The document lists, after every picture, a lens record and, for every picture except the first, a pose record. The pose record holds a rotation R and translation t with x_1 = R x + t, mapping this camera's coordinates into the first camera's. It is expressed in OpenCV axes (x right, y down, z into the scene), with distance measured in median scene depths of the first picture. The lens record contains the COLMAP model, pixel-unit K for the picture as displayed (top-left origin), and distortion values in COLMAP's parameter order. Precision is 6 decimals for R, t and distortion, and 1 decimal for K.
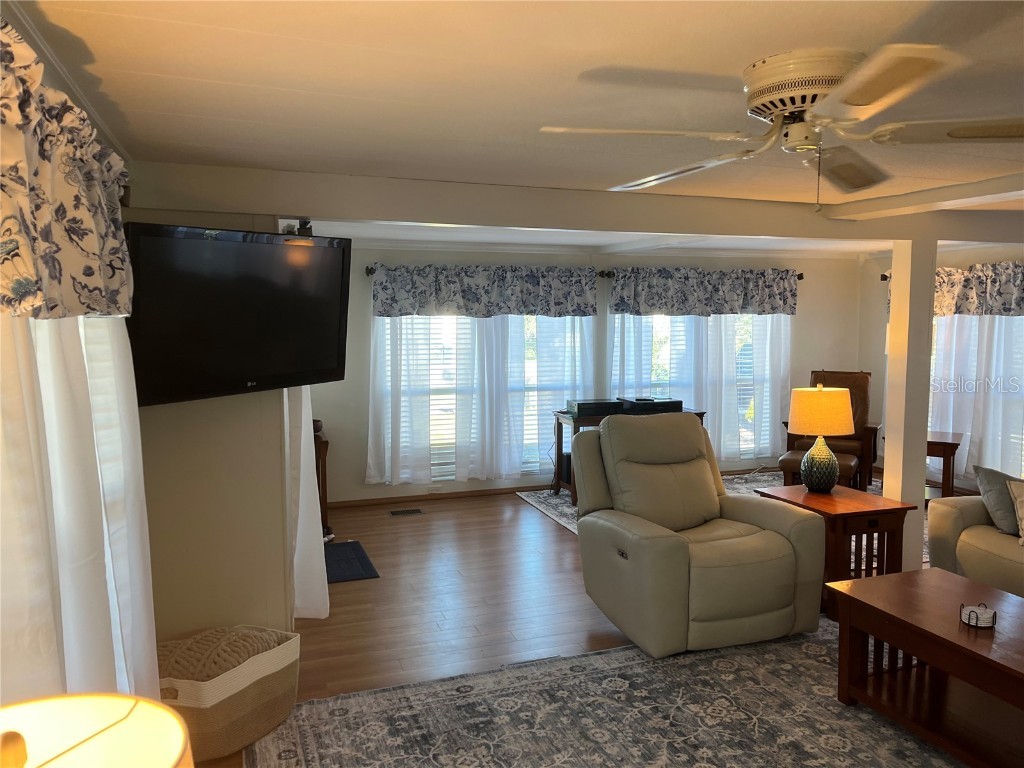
lens RADIAL K [[774.5, 0, 506.4], [0, 774.5, 376.8], [0, 0, 1]] dist [0.068270, -0.087836]
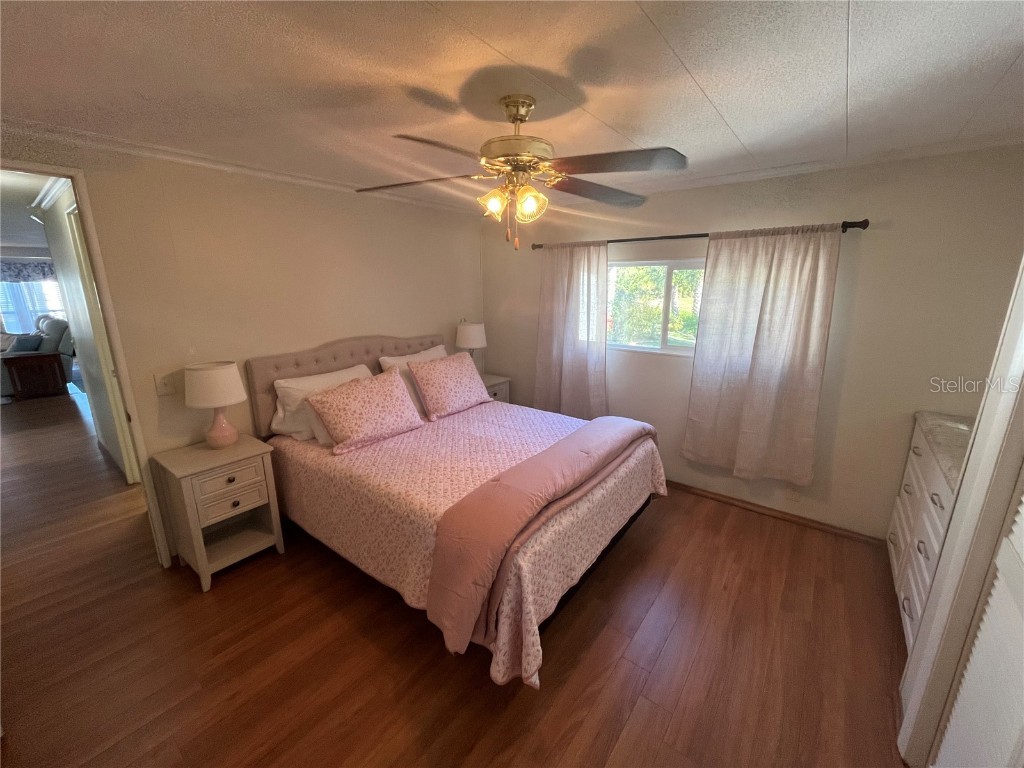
lens RADIAL K [[411.7, 0, 515.3], [0, 411.7, 382.2], [0, 0, 1]] dist [-0.005203, 0.000978]
pose [[0.832928, -0.120269, 0.540154, 0.928713], [0.036369, 0.985884, 0.163431, 0.084181], [-0.552184, -0.116482, 0.825545, -1.032996]]
